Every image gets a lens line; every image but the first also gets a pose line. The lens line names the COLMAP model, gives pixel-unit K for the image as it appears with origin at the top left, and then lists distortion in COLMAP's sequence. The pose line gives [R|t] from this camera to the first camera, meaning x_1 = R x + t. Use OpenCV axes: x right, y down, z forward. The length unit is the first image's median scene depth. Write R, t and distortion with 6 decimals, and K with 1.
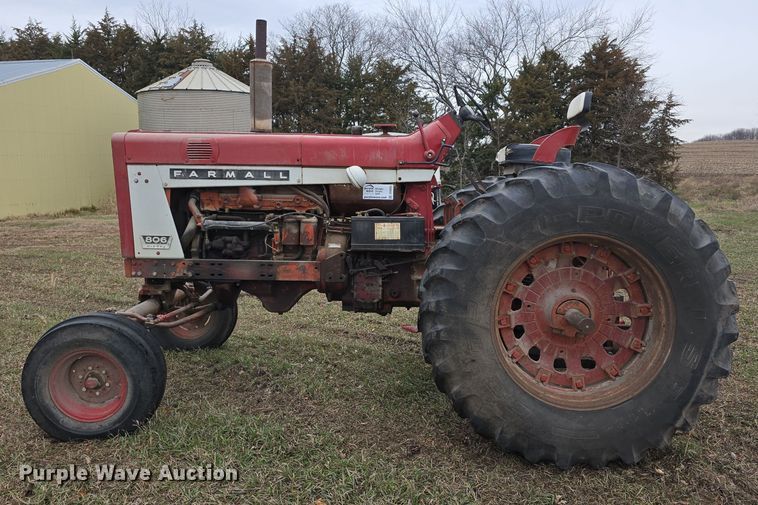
lens RADIAL K [[578.5, 0, 373.2], [0, 578.5, 238.7], [0, 0, 1]] dist [0.057399, -0.056124]
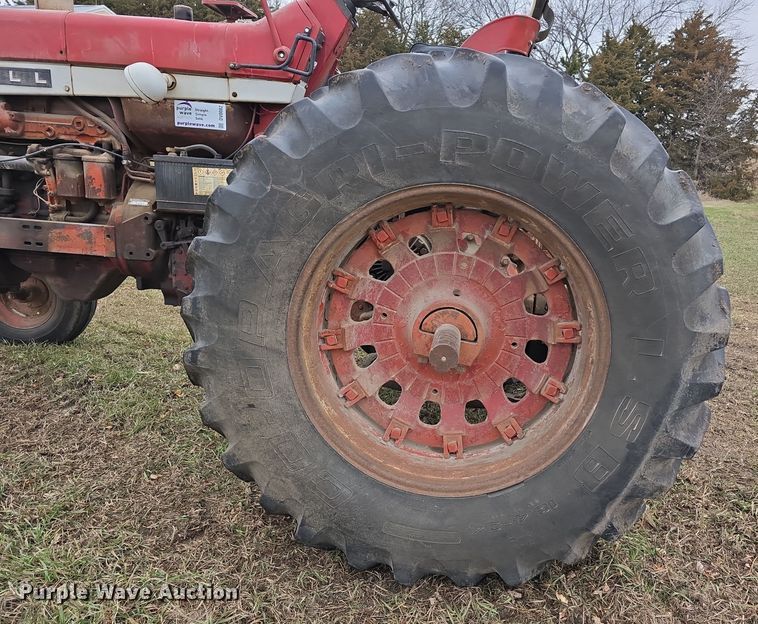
lens RADIAL K [[572.6, 0, 435.0], [0, 572.6, 322.8], [0, 0, 1]] dist [0.060353, -0.046059]
pose [[0.998455, 0.054251, -0.012059, 0.277923], [-0.051605, 0.985574, 0.161185, 0.023573], [0.020629, -0.160313, 0.986851, 0.362227]]
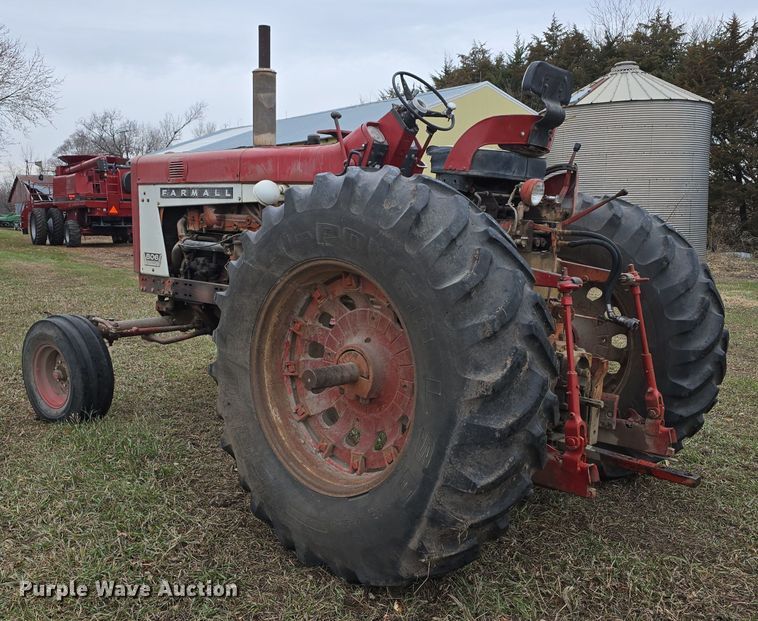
lens RADIAL K [[736.0, 0, 375.3], [0, 736.0, 305.6], [0, 0, 1]] dist [0.070286, 0.000000]
pose [[0.768315, 0.083535, -0.634597, 0.793148], [-0.076211, 0.996333, 0.038883, 0.006646], [0.635518, 0.018489, 0.771864, 0.235599]]
